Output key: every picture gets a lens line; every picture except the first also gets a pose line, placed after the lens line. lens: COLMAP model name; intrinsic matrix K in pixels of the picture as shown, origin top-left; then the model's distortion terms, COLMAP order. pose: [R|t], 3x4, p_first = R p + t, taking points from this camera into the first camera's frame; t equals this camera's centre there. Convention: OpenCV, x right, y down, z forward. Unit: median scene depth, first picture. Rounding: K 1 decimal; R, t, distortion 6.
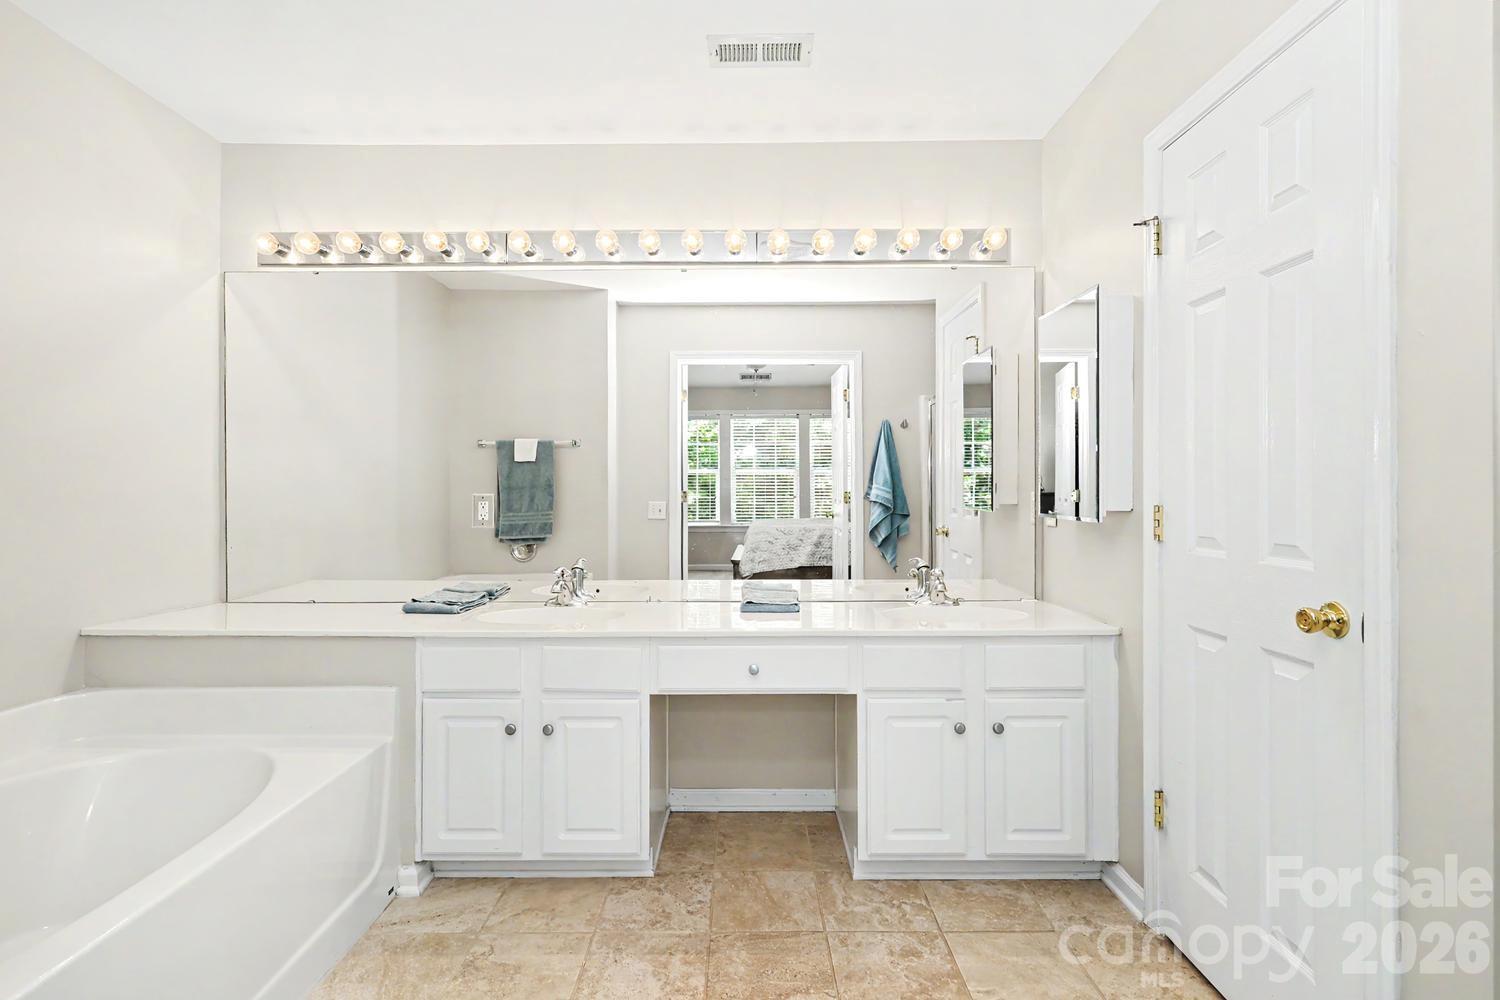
lens RADIAL K [[714.3, 0, 741.8], [0, 714.3, 484.8], [0, 0, 1]] dist [0.000361, 0.000560]
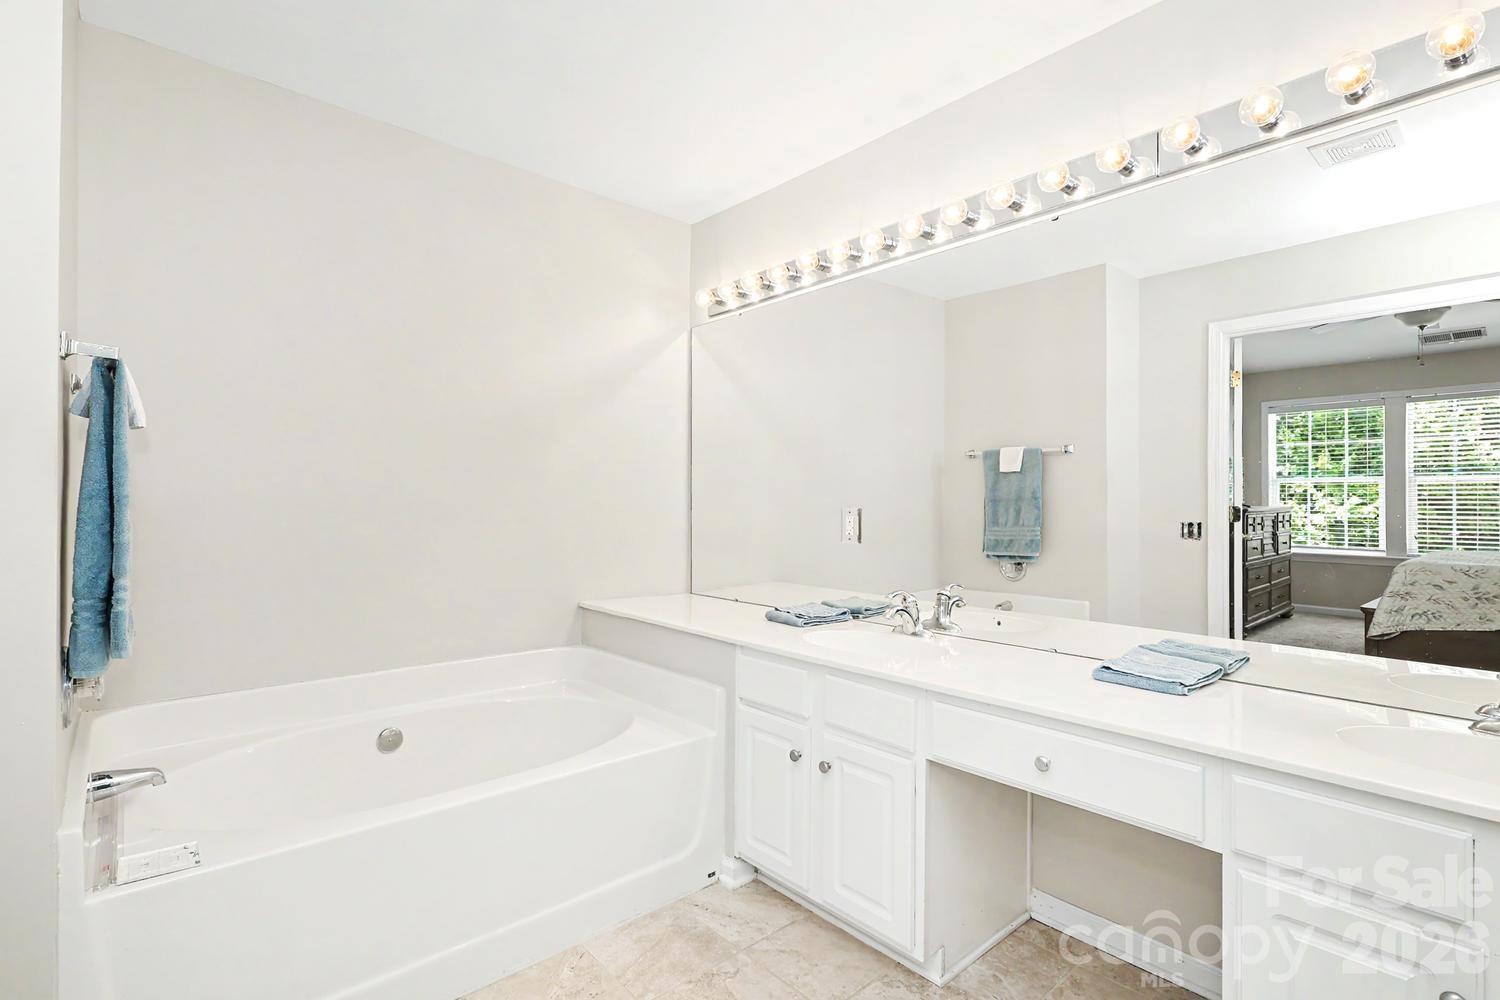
lens RADIAL K [[714.3, 0, 741.8], [0, 714.3, 484.8], [0, 0, 1]] dist [0.000361, 0.000560]
pose [[0.673870, -0.006129, -0.738825, 0.275029], [-0.003213, 0.999932, -0.011225, -0.008949], [0.738843, 0.009938, 0.673804, 0.237103]]
